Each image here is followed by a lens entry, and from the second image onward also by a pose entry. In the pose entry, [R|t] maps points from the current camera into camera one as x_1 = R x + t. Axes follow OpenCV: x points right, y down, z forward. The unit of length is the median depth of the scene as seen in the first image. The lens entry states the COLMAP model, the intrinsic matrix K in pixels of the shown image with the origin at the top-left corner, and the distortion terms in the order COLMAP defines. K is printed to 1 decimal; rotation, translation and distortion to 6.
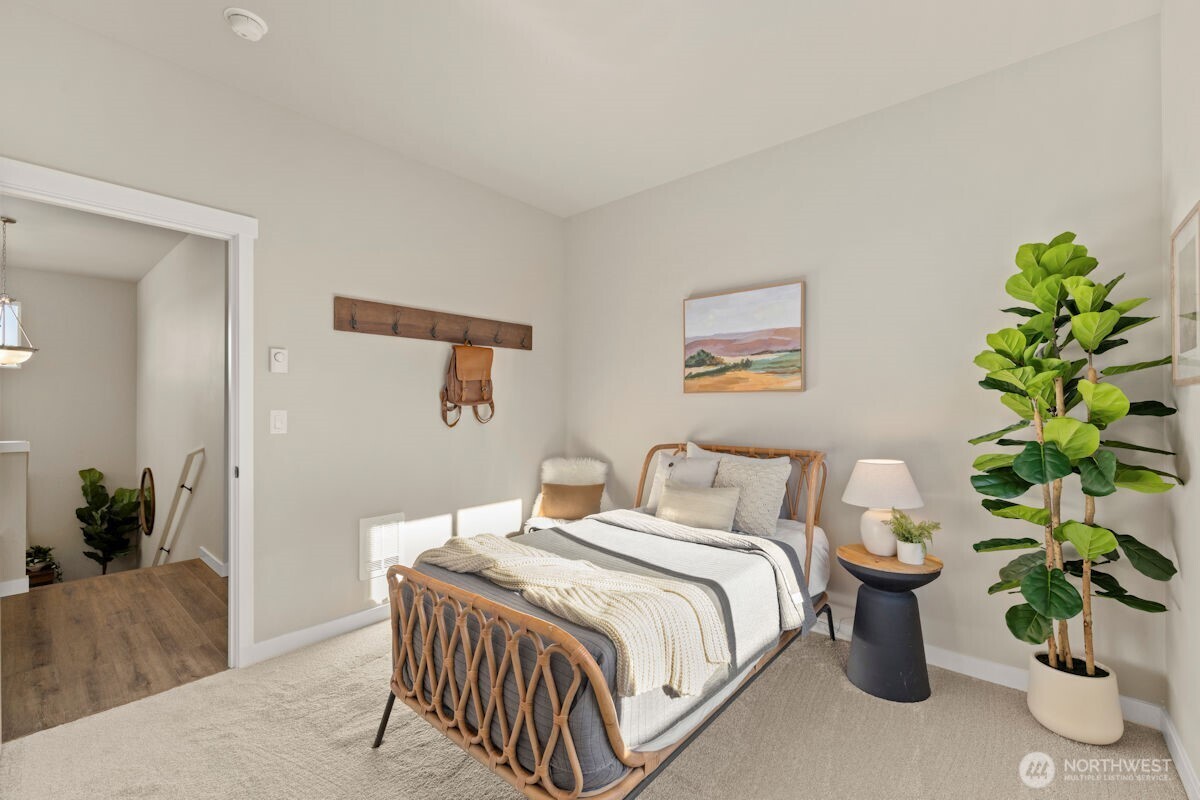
lens RADIAL K [[507.7, 0, 601.2], [0, 507.7, 402.3], [0, 0, 1]] dist [-0.002356, 0.000035]
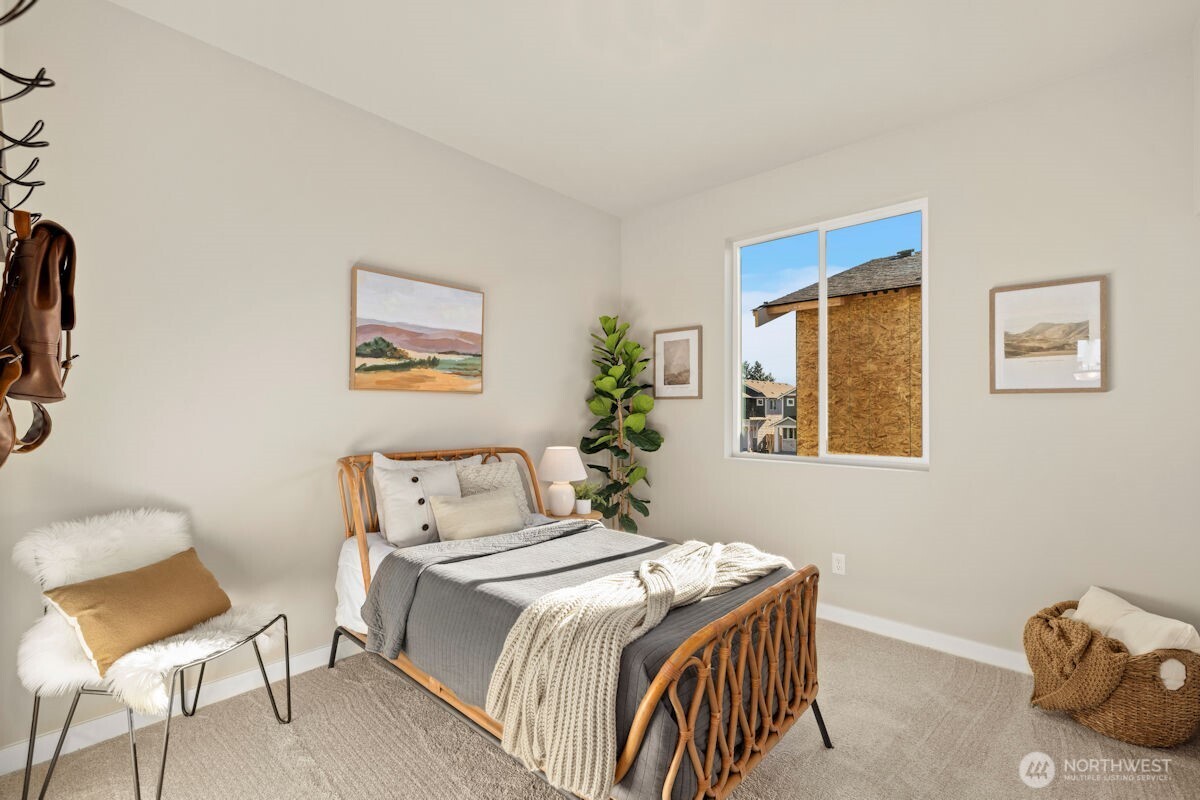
lens RADIAL K [[507.7, 0, 601.3], [0, 507.7, 405.9], [0, 0, 1]] dist [-0.002356, 0.000035]
pose [[0.032564, 0.007212, 0.999444, -0.617433], [-0.006450, 0.999955, -0.007005, 0.009482], [-0.999449, -0.006218, 0.032609, 0.639502]]
